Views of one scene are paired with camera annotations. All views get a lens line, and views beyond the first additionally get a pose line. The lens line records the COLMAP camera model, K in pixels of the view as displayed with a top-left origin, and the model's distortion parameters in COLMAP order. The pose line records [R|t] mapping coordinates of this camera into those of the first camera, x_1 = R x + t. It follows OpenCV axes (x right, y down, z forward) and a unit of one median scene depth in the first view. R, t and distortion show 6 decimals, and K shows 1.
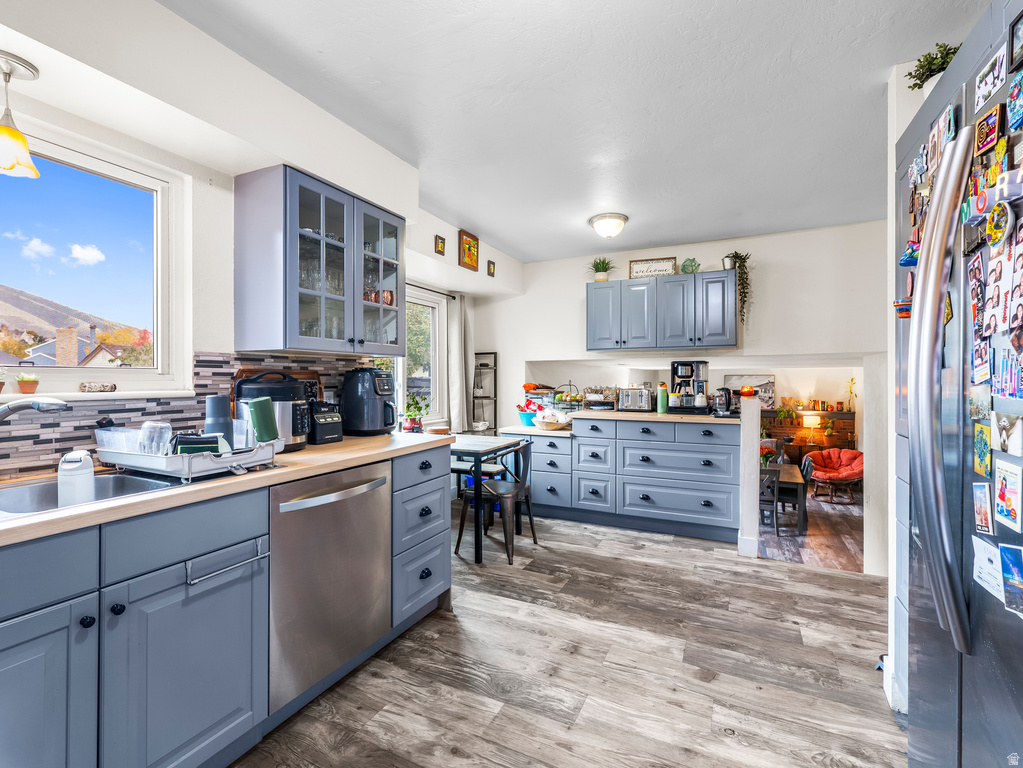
lens RADIAL K [[472.5, 0, 513.6], [0, 472.5, 374.5], [0, 0, 1]] dist [0.001511, -0.000873]
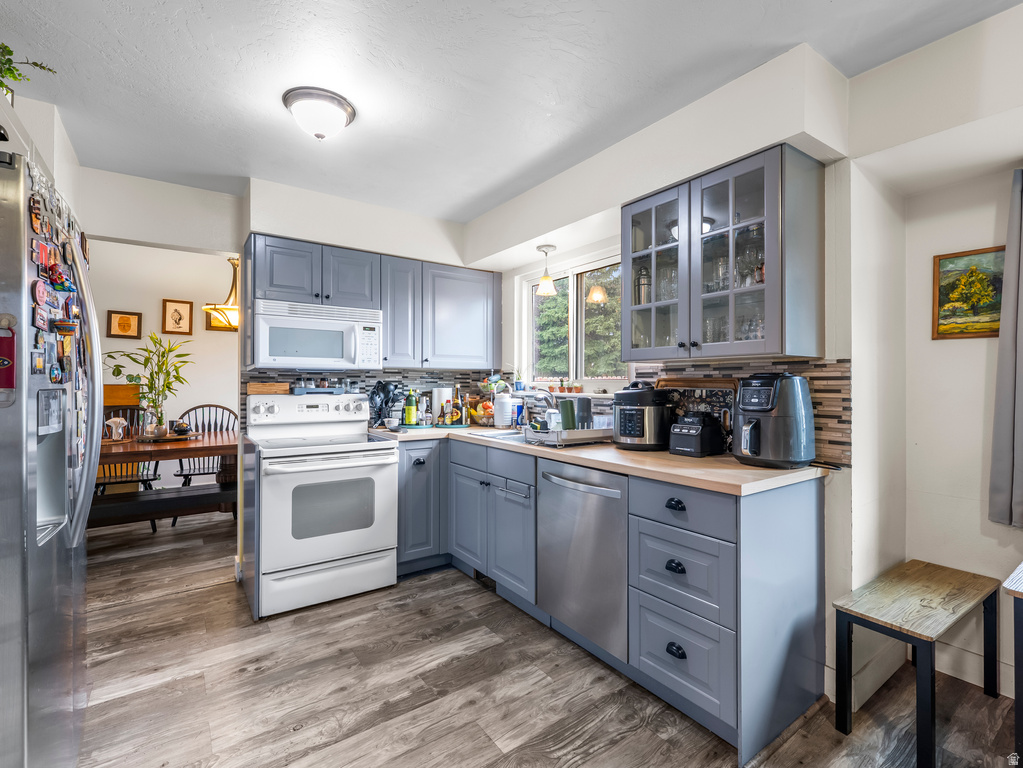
lens RADIAL K [[472.5, 0, 506.1], [0, 472.5, 381.5], [0, 0, 1]] dist [0.001511, -0.000873]
pose [[-0.486482, -0.006684, -0.873665, 0.361507], [0.002843, 0.999953, -0.009233, 0.002916], [0.873686, -0.006975, -0.486440, 0.686956]]
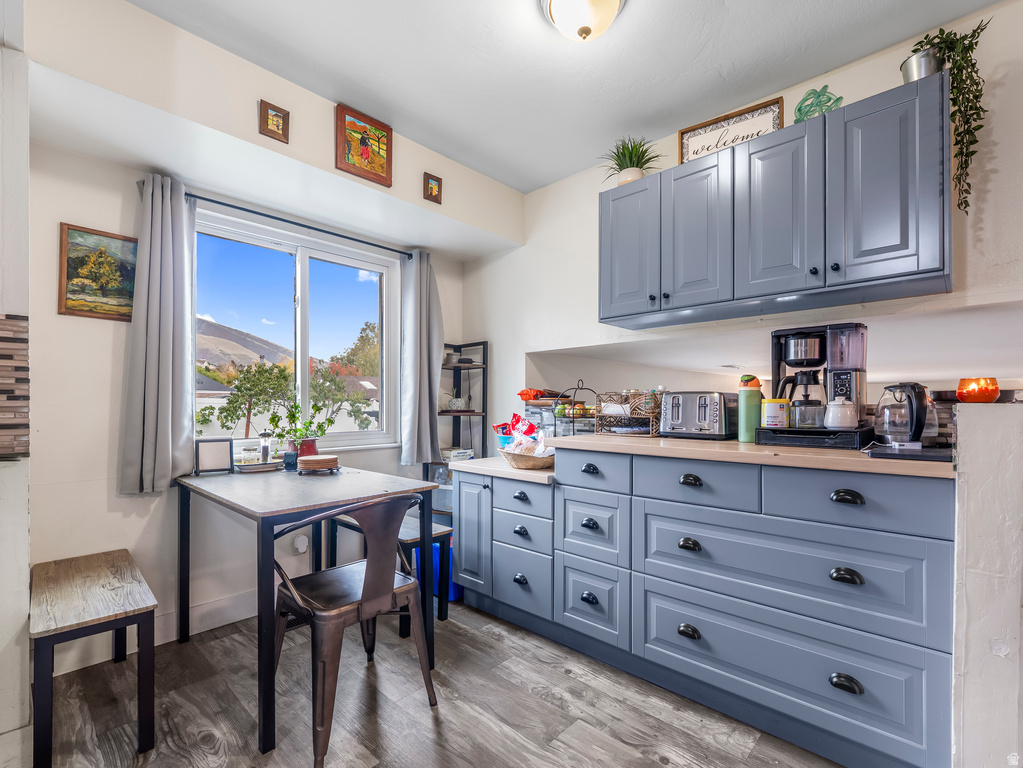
lens RADIAL K [[472.5, 0, 519.3], [0, 472.5, 403.9], [0, 0, 1]] dist [0.001511, -0.000873]
pose [[0.954336, 0.000672, -0.298734, 0.253291], [0.001122, 0.999982, 0.005833, 0.043244], [0.298733, -0.005902, 0.954319, 0.521588]]
